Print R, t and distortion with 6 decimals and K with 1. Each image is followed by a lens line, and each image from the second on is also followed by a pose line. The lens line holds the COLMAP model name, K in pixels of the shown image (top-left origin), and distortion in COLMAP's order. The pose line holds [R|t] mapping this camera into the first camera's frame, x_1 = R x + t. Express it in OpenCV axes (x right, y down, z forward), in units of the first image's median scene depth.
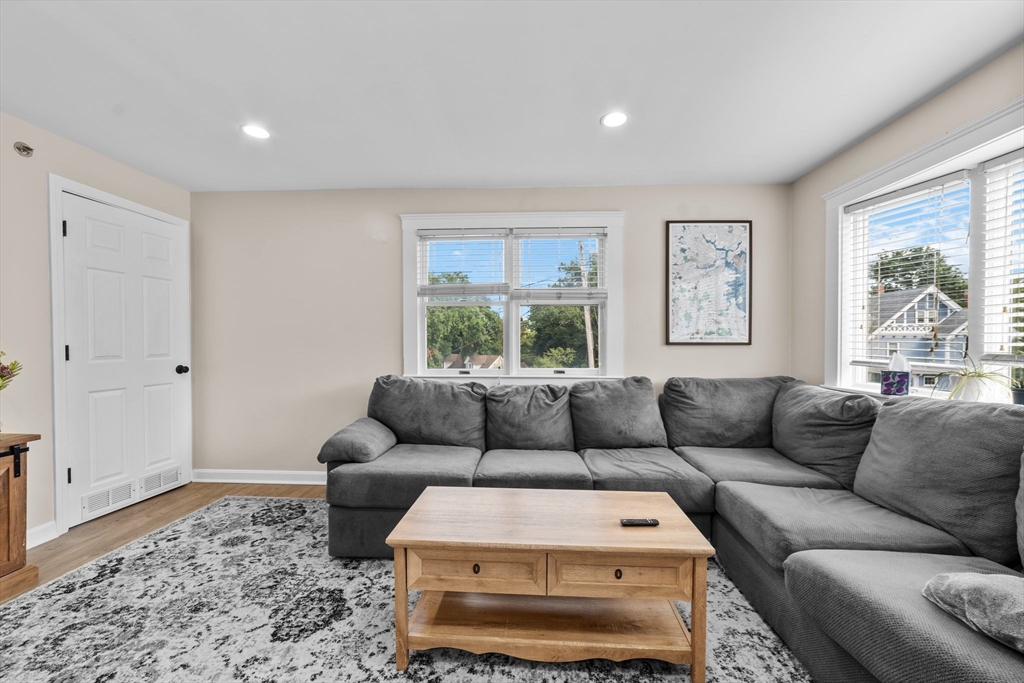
lens RADIAL K [[392.9, 0, 519.5], [0, 392.9, 345.6], [0, 0, 1]] dist [-0.024027, 0.007083]
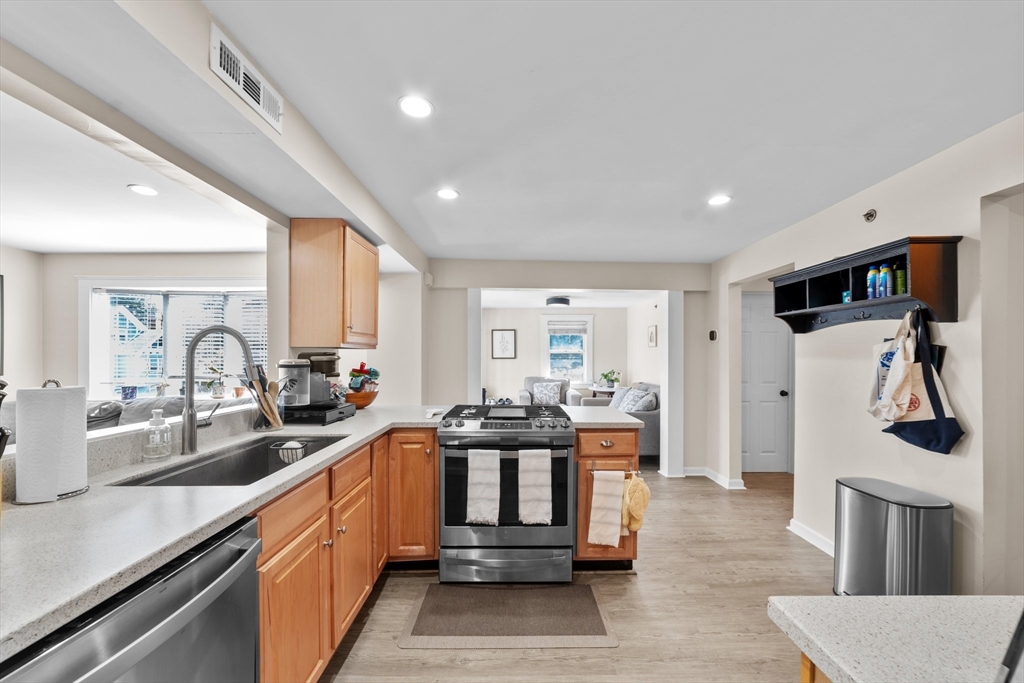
lens RADIAL K [[392.9, 0, 520.9], [0, 392.9, 355.0], [0, 0, 1]] dist [-0.024027, 0.007083]
pose [[-0.052508, 0.002110, 0.998618, -0.954676], [0.016017, 0.999871, -0.001271, -0.052181], [-0.998492, 0.015928, -0.052535, -0.769356]]
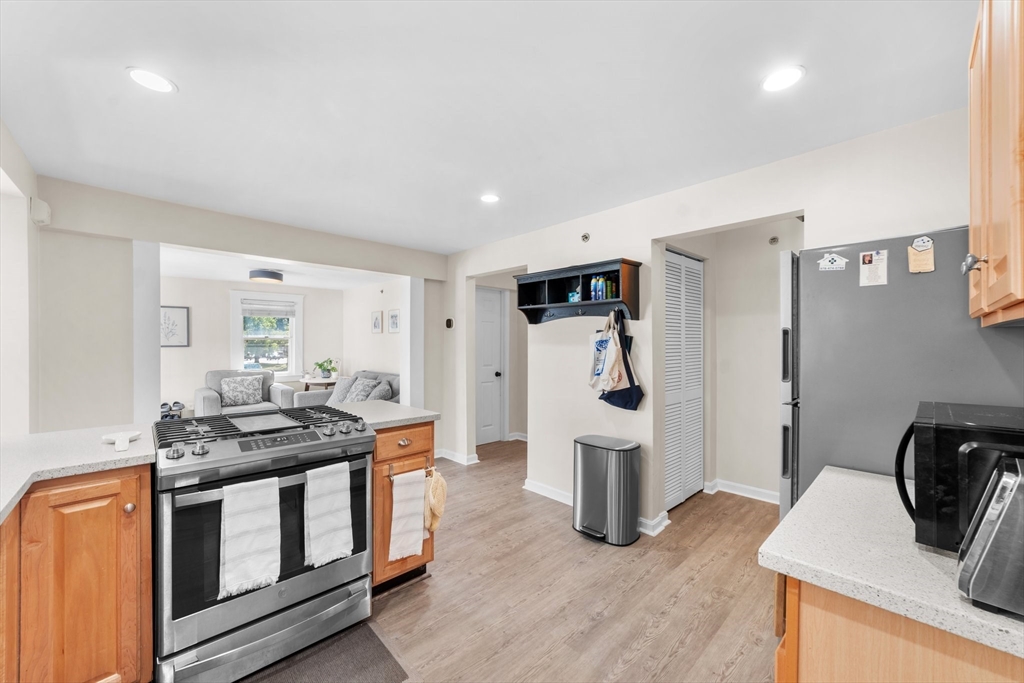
lens RADIAL K [[392.9, 0, 509.9], [0, 392.9, 343.9], [0, 0, 1]] dist [-0.024027, 0.007083]
pose [[-0.715933, -0.002959, 0.698163, -0.750315], [0.010893, 0.999822, 0.015409, -0.057732], [-0.698084, 0.018637, -0.715773, -0.569039]]
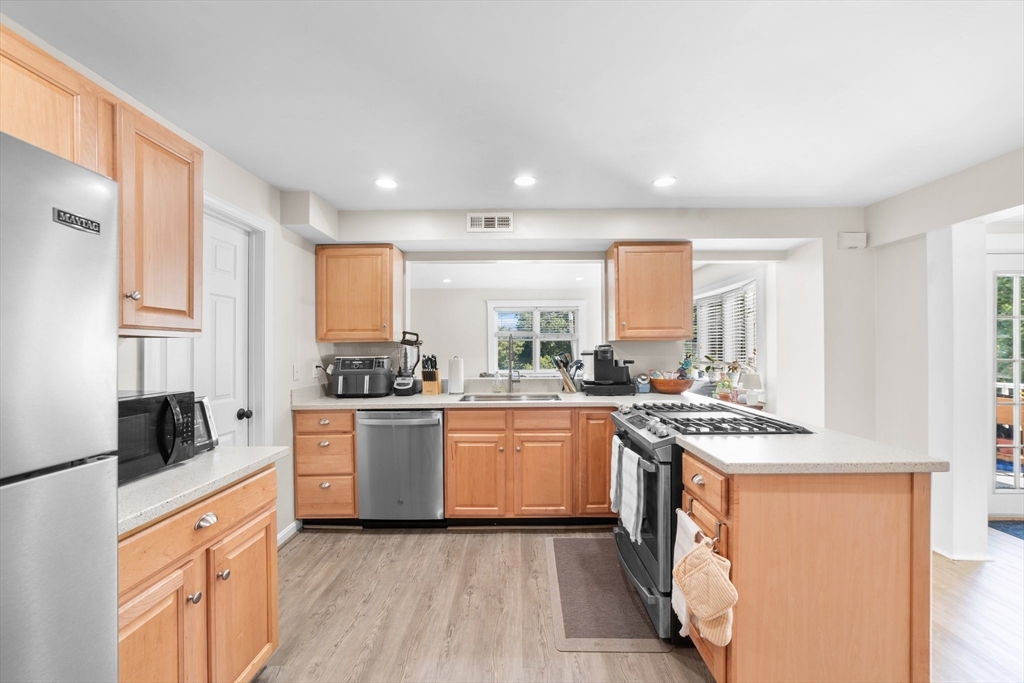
lens RADIAL K [[392.9, 0, 516.1], [0, 392.9, 344.9], [0, 0, 1]] dist [-0.024027, 0.007083]
pose [[0.999617, -0.006863, 0.026812, -0.274186], [0.007531, 0.999662, -0.024899, -0.035624], [-0.026632, 0.025091, 0.999330, -1.703144]]
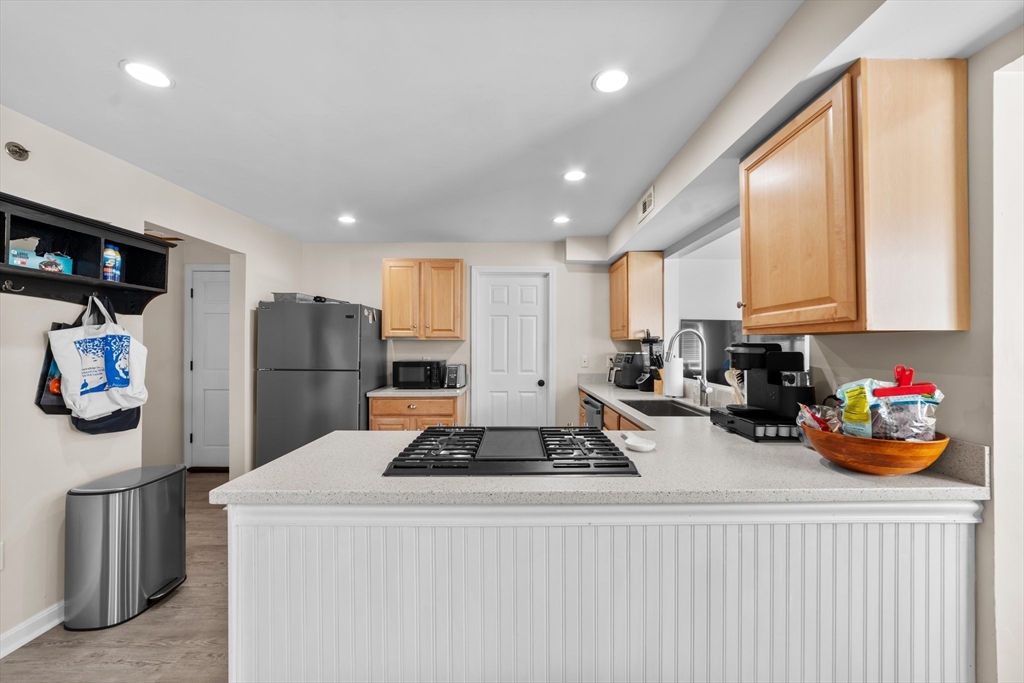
lens RADIAL K [[392.9, 0, 513.5], [0, 392.9, 340.6], [0, 0, 1]] dist [-0.024027, 0.007083]
pose [[0.030905, -0.010412, -0.999468, 0.834980], [-0.021510, 0.999707, -0.011079, -0.054456], [0.999291, 0.021841, 0.030672, -0.811048]]
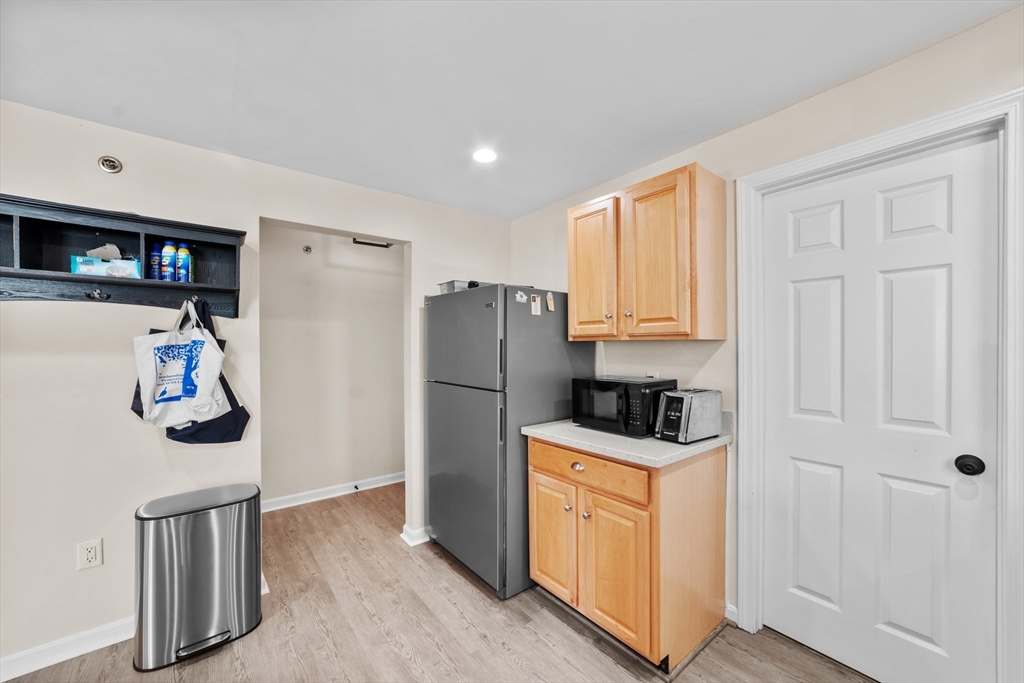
lens RADIAL K [[392.9, 0, 513.5], [0, 392.9, 348.5], [0, 0, 1]] dist [-0.024027, 0.007083]
pose [[-0.760047, 0.003173, -0.649860, -0.069483], [-0.011331, 0.999771, 0.018133, -0.062356], [0.649769, 0.021145, -0.759838, -0.630959]]
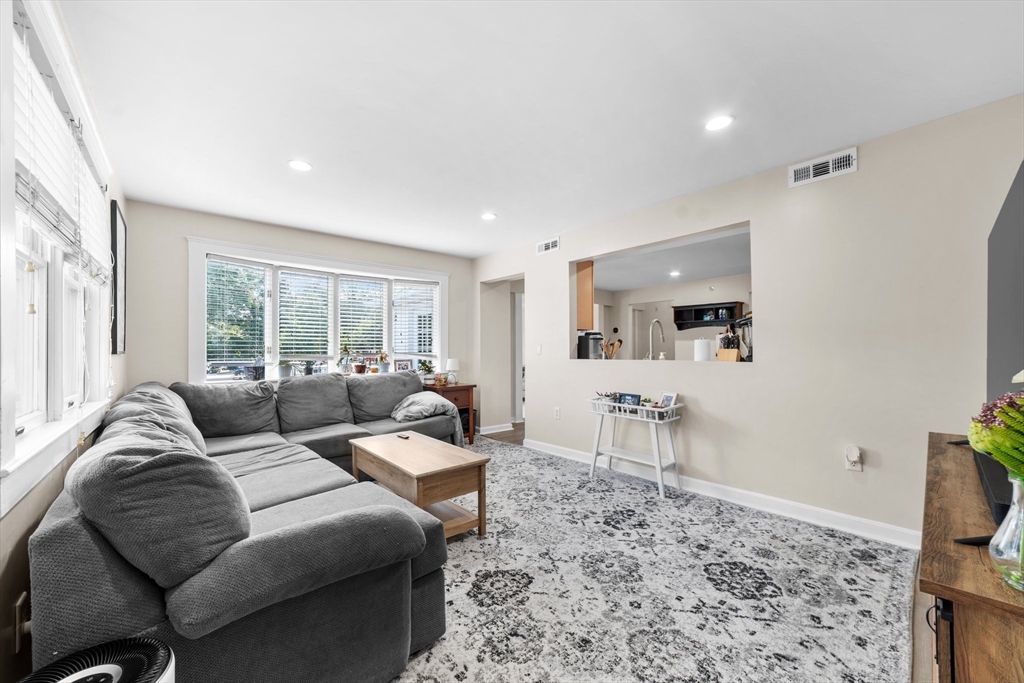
lens RADIAL K [[392.9, 0, 511.2], [0, 392.9, 340.4], [0, 0, 1]] dist [-0.024027, 0.007083]
pose [[-0.688046, 0.019503, 0.725405, -1.030981], [0.013789, 0.999810, -0.013801, -0.010407], [-0.725536, 0.000507, -0.688184, 1.296348]]
